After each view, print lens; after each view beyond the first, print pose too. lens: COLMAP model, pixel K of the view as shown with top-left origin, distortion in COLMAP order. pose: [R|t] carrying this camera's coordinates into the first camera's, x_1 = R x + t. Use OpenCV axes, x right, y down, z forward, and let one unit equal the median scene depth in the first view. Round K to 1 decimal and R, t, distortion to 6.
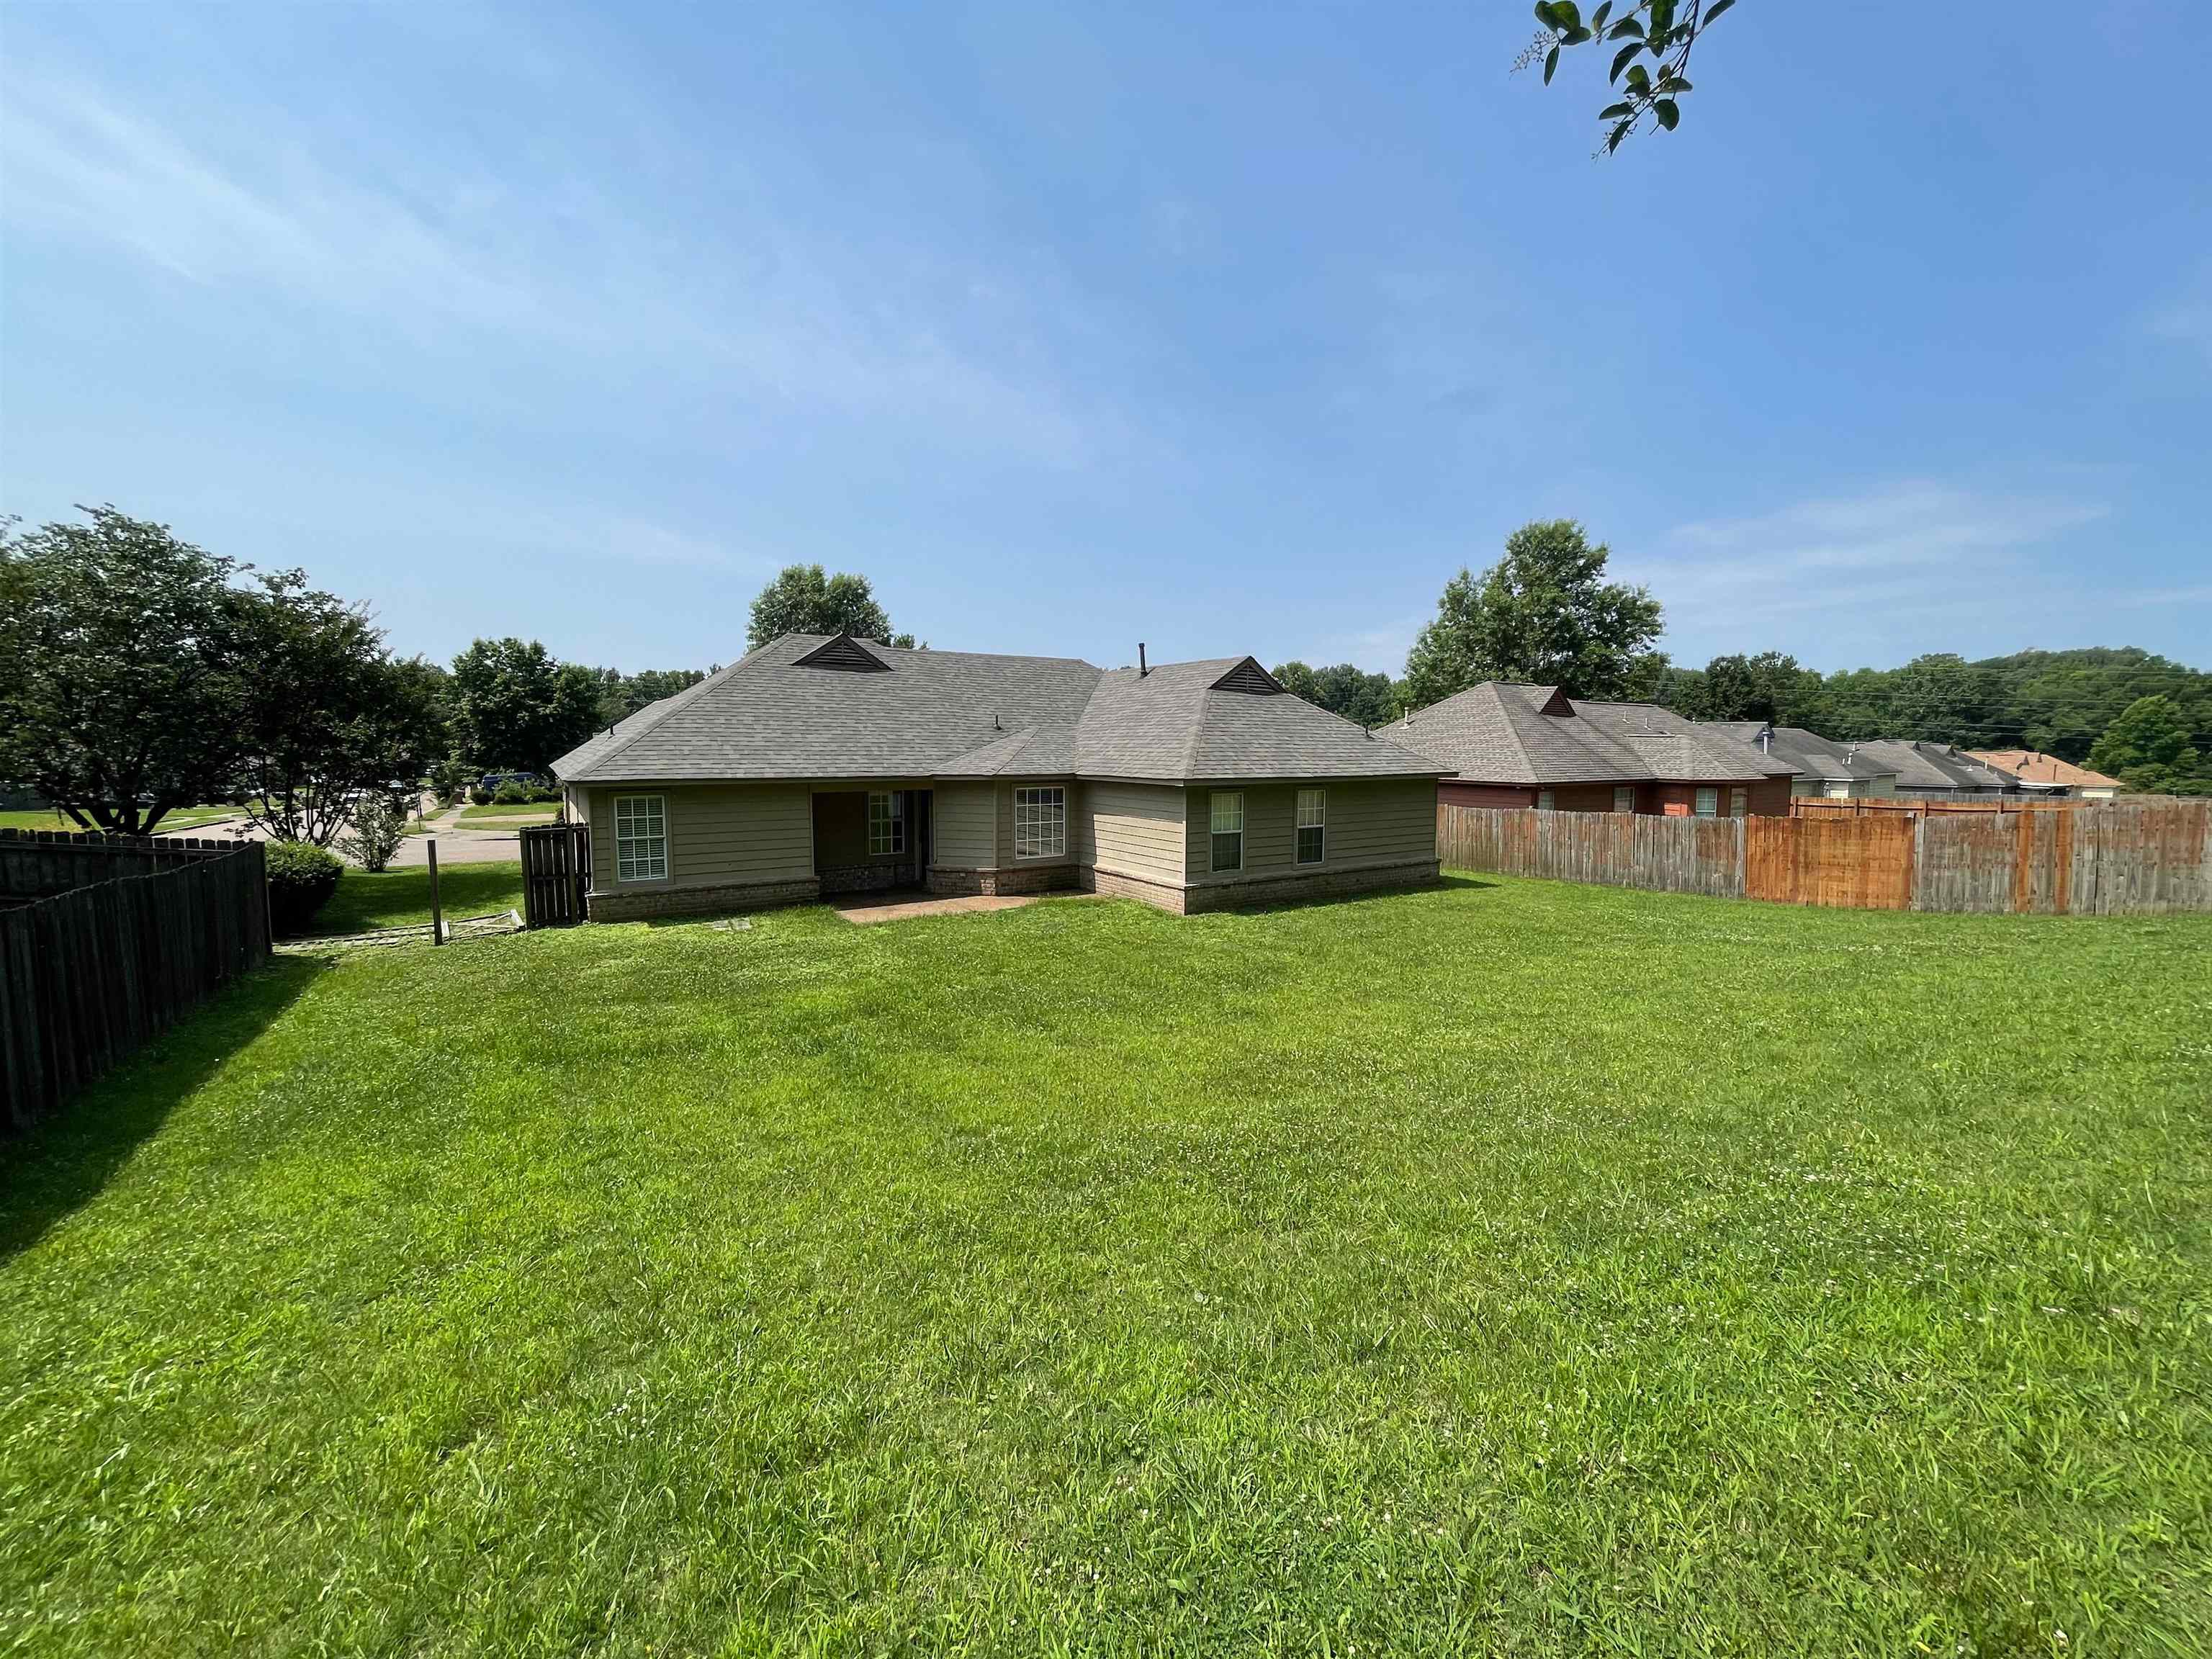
lens RADIAL K [[884.8, 0, 1116.4], [0, 884.8, 829.8], [0, 0, 1]] dist [0.003535, 0.000249]
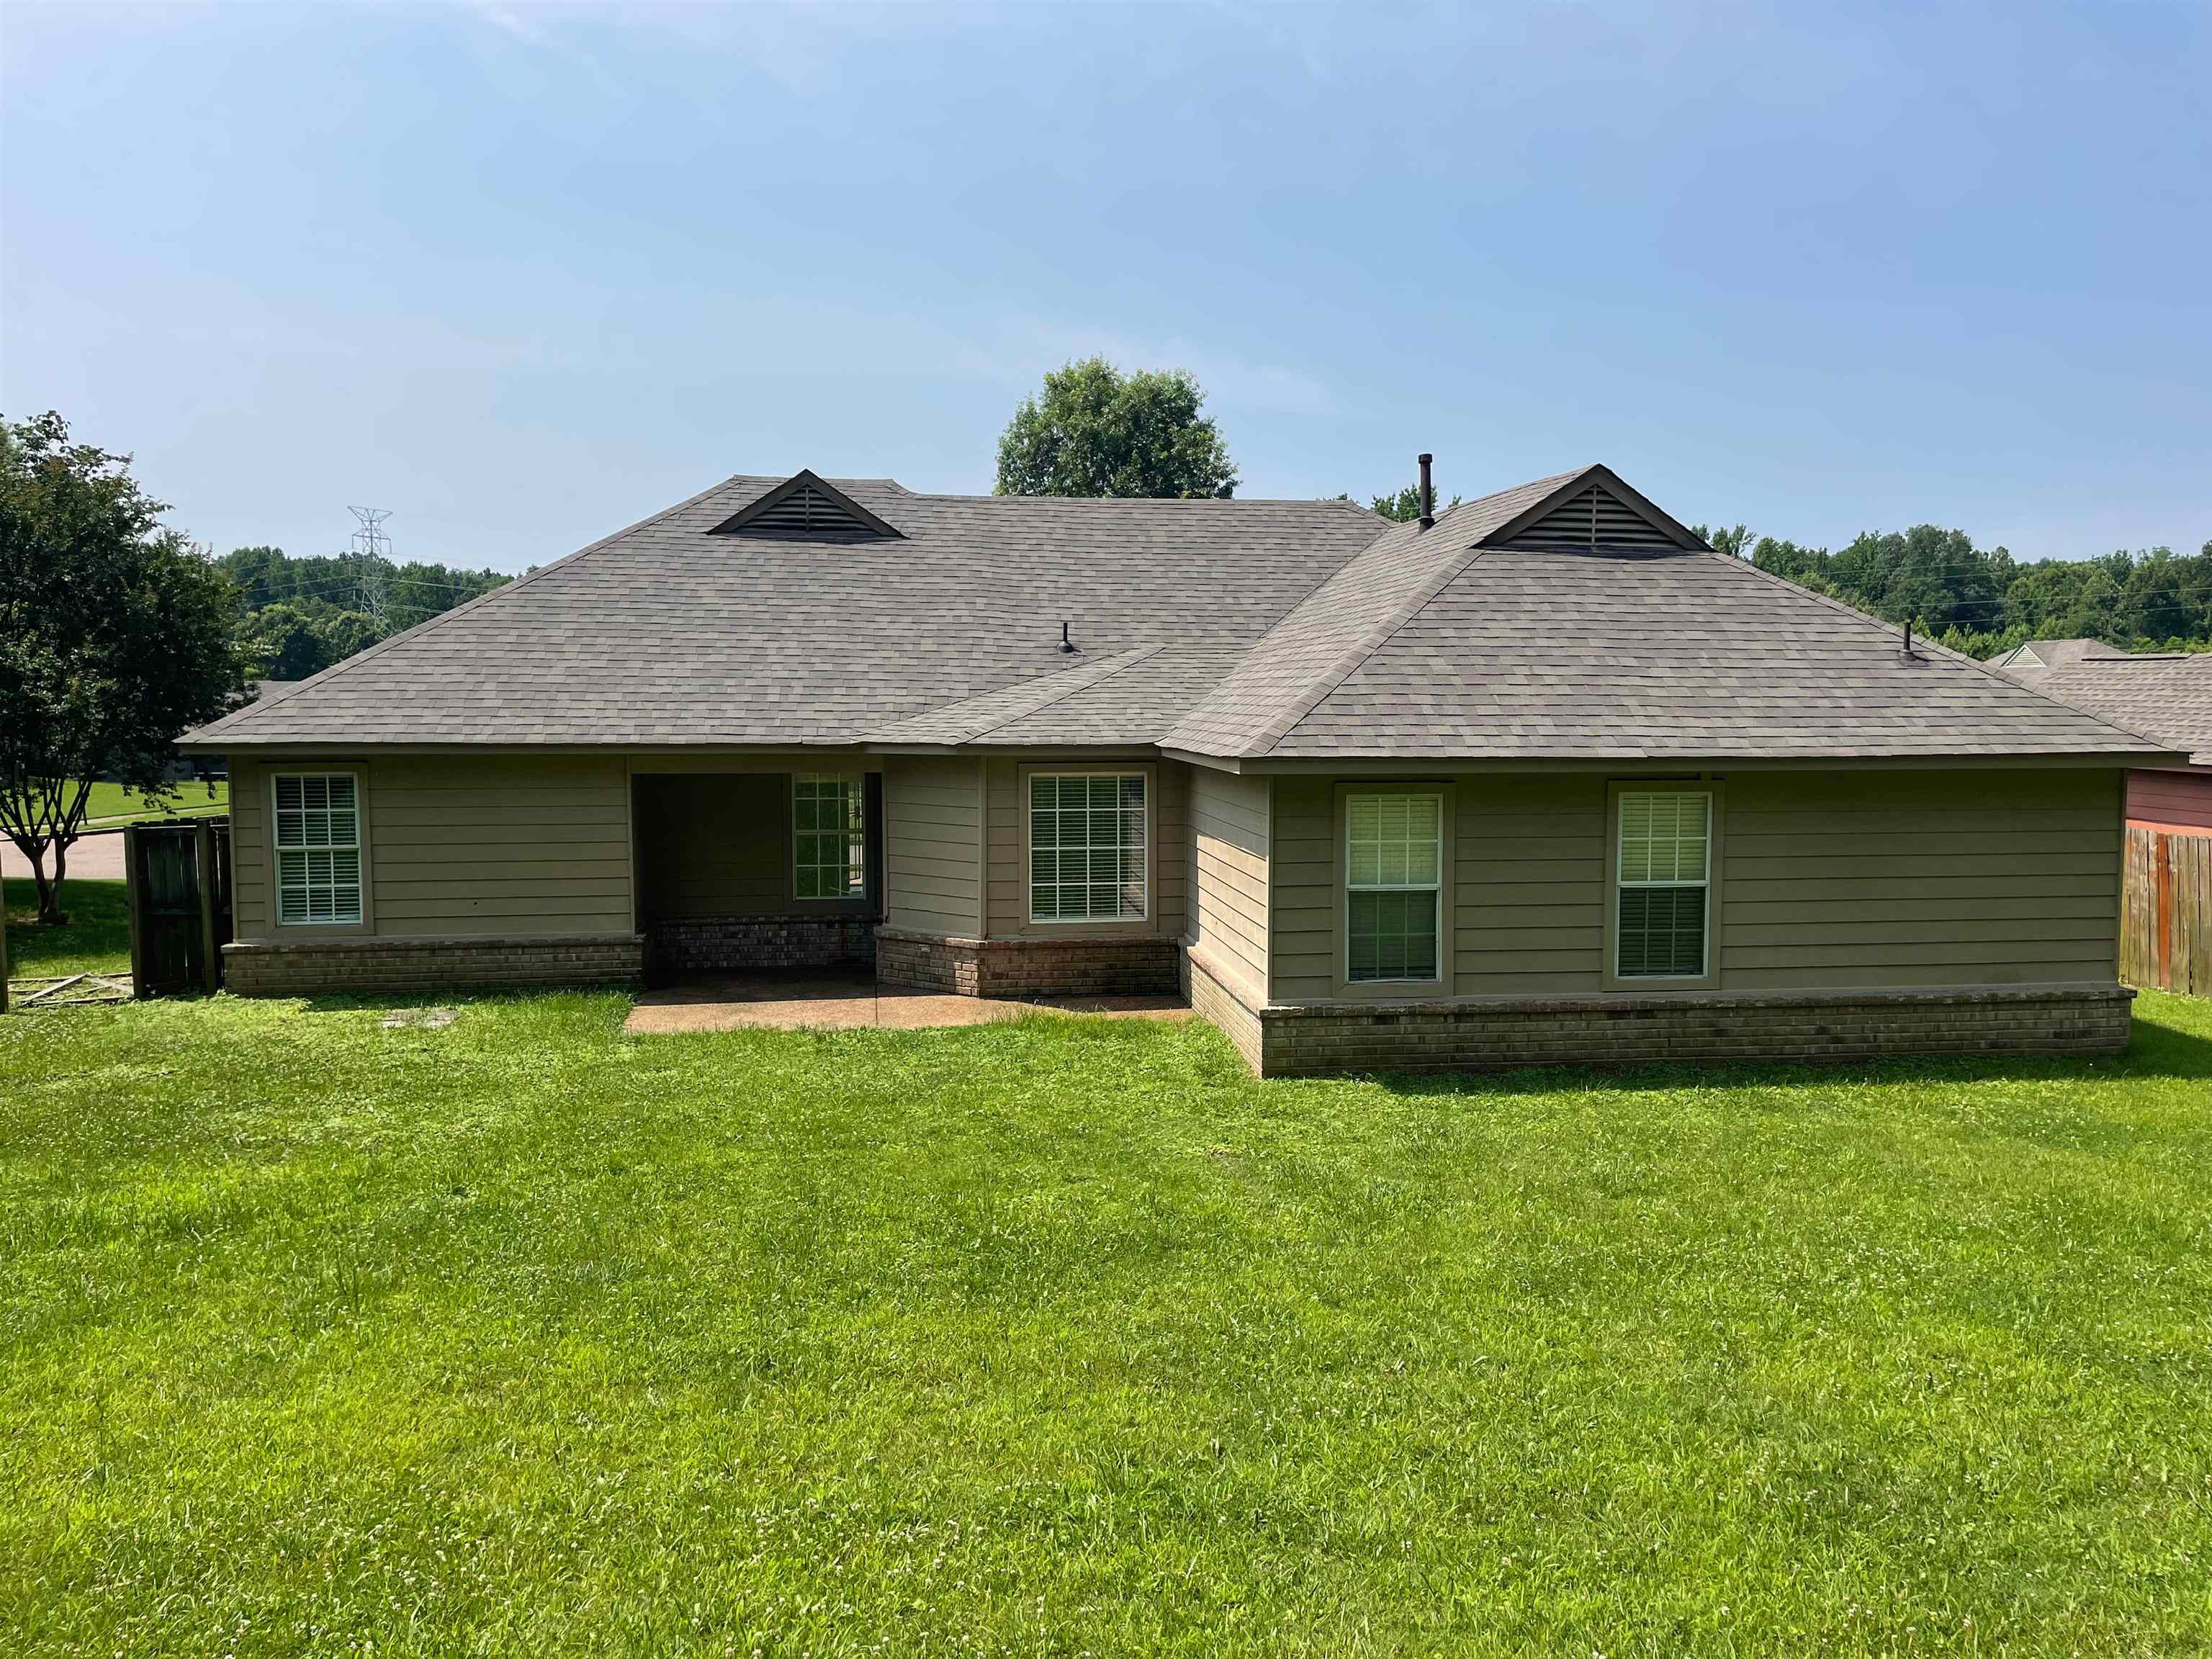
lens RADIAL K [[1671.8, 0, 1127.1], [0, 1671.8, 822.5], [0, 0, 1]] dist [0.060376, -0.036313]
pose [[0.904661, 0.030962, -0.425006, 0.316668], [-0.039713, 0.999142, -0.011743, -0.012395], [0.424278, 0.027502, 0.905114, 0.216478]]
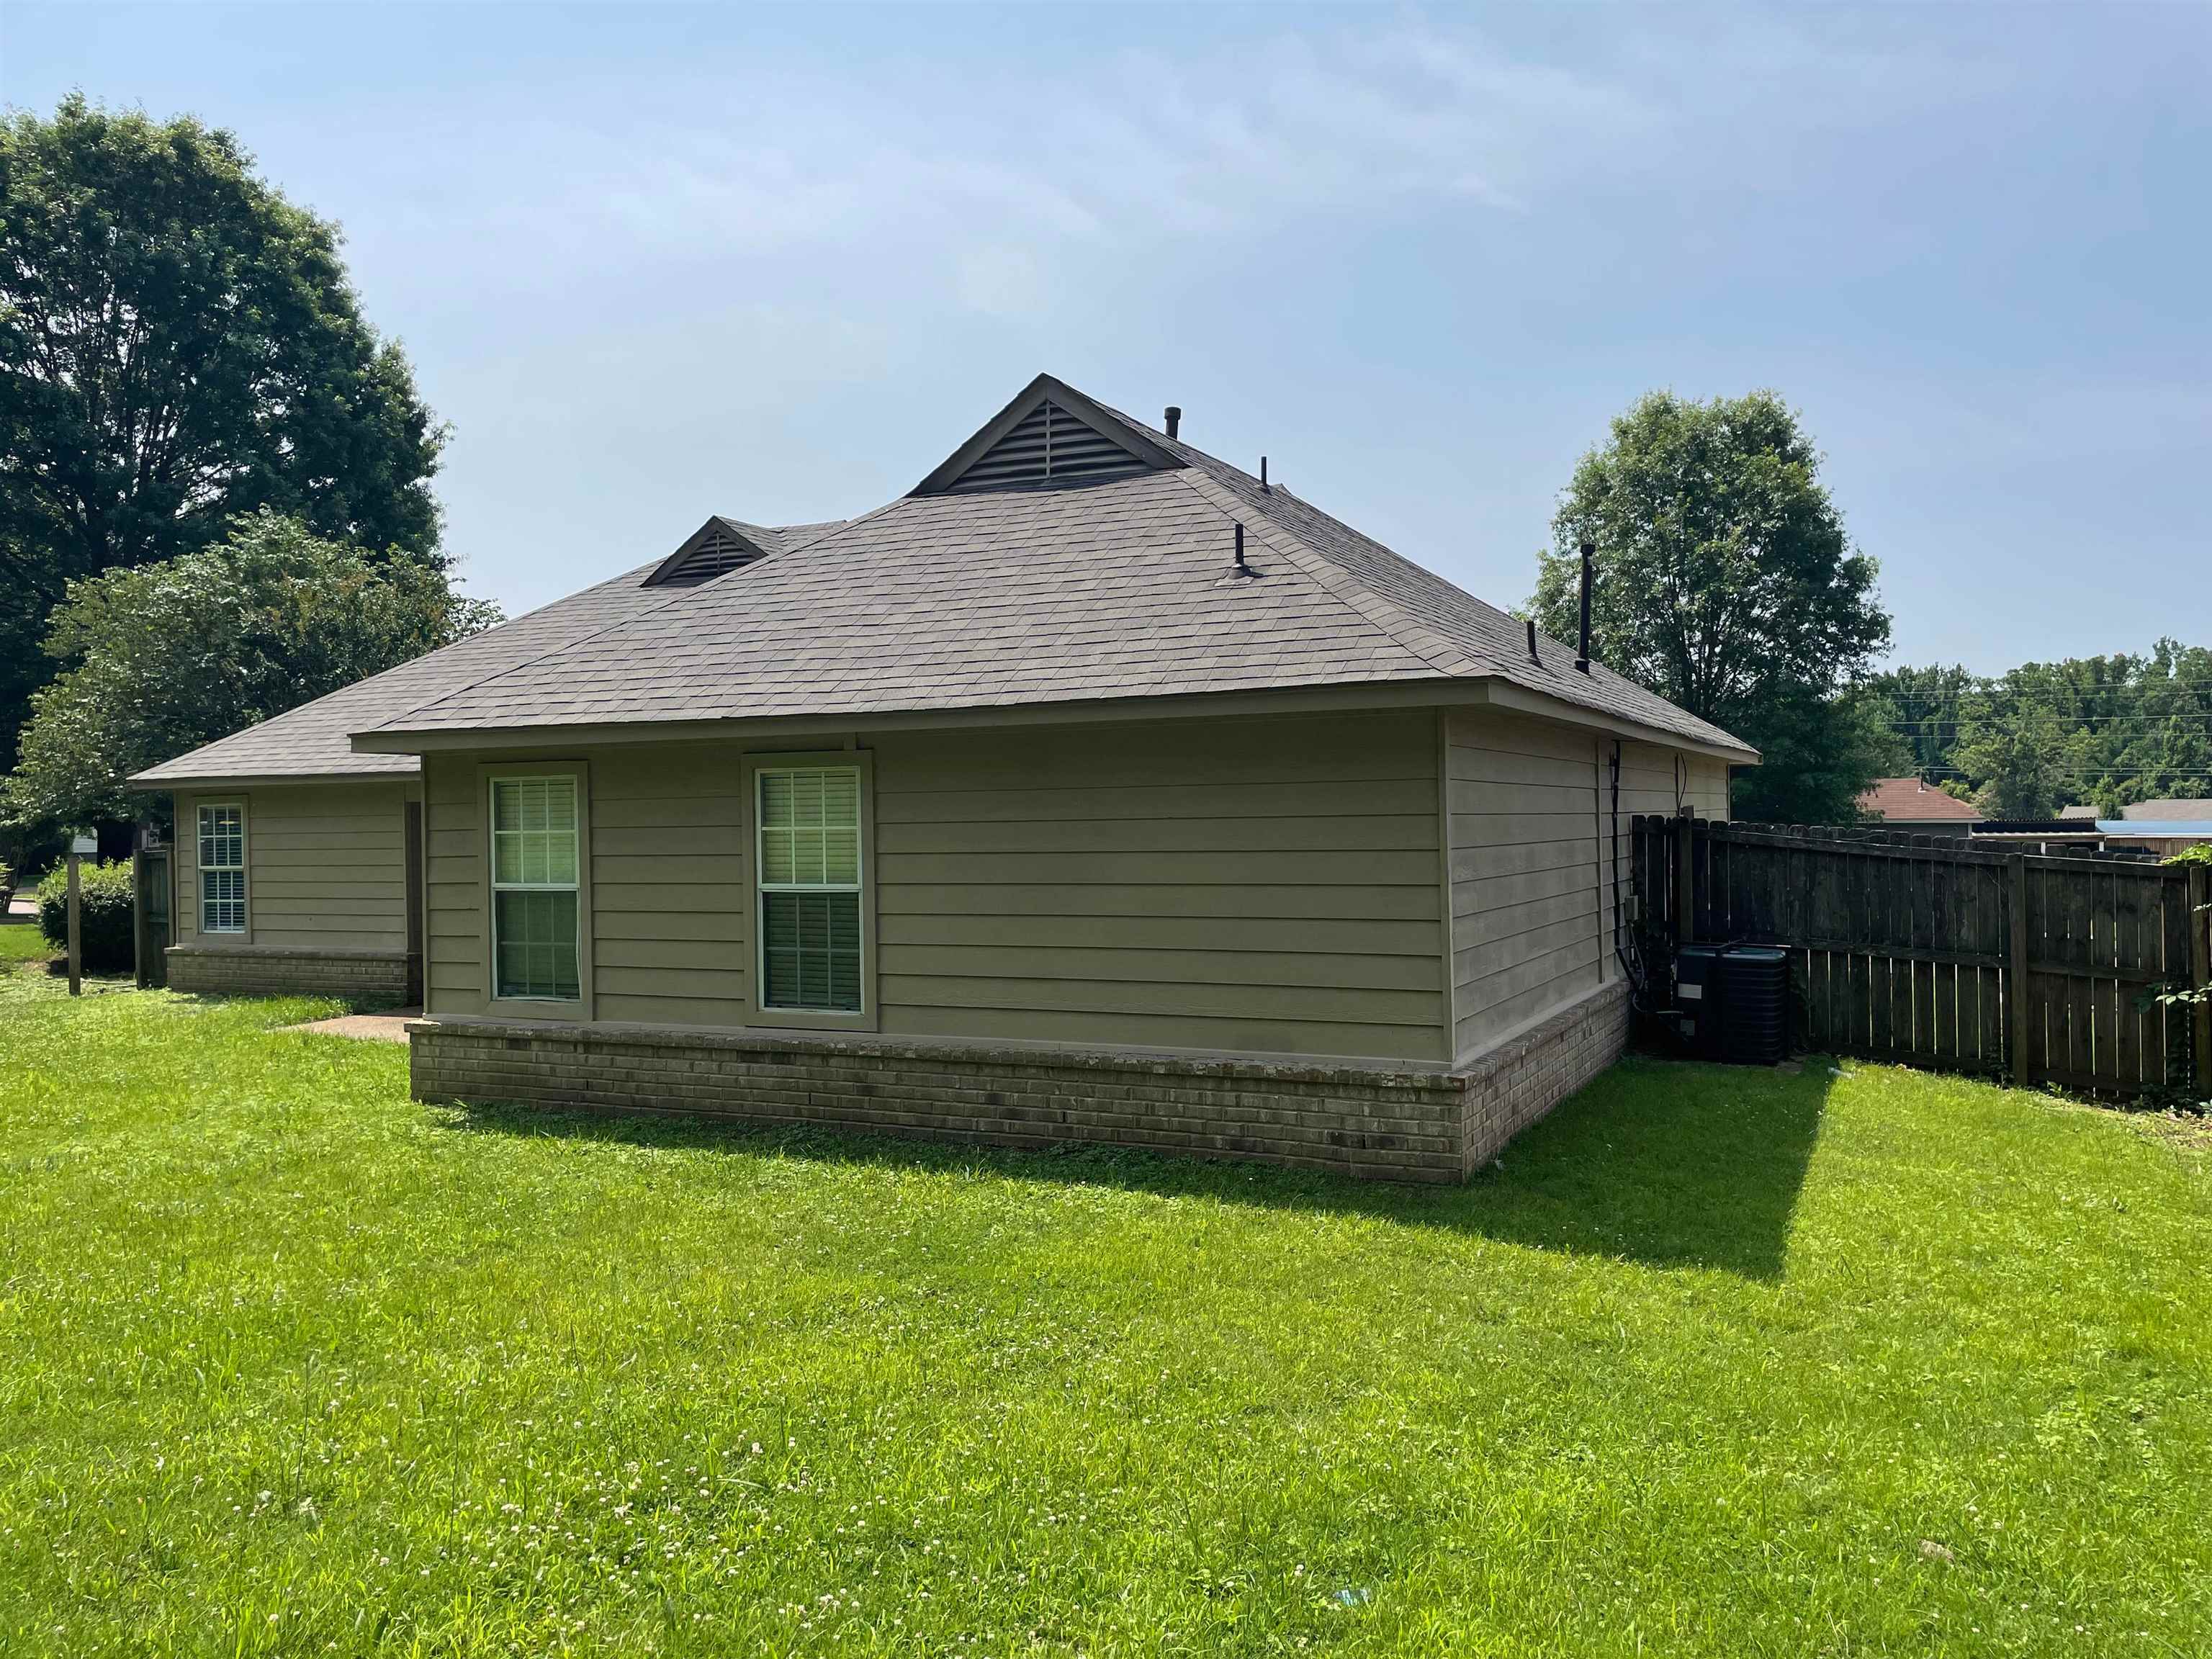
lens RADIAL K [[1671.8, 0, 1123.6], [0, 1671.8, 819.1], [0, 0, 1]] dist [0.060376, -0.036313]
pose [[0.514730, -0.012713, -0.857258, 0.752226], [-0.066364, 0.996299, -0.054622, -0.002791], [0.854780, 0.085007, 0.511981, 0.786652]]
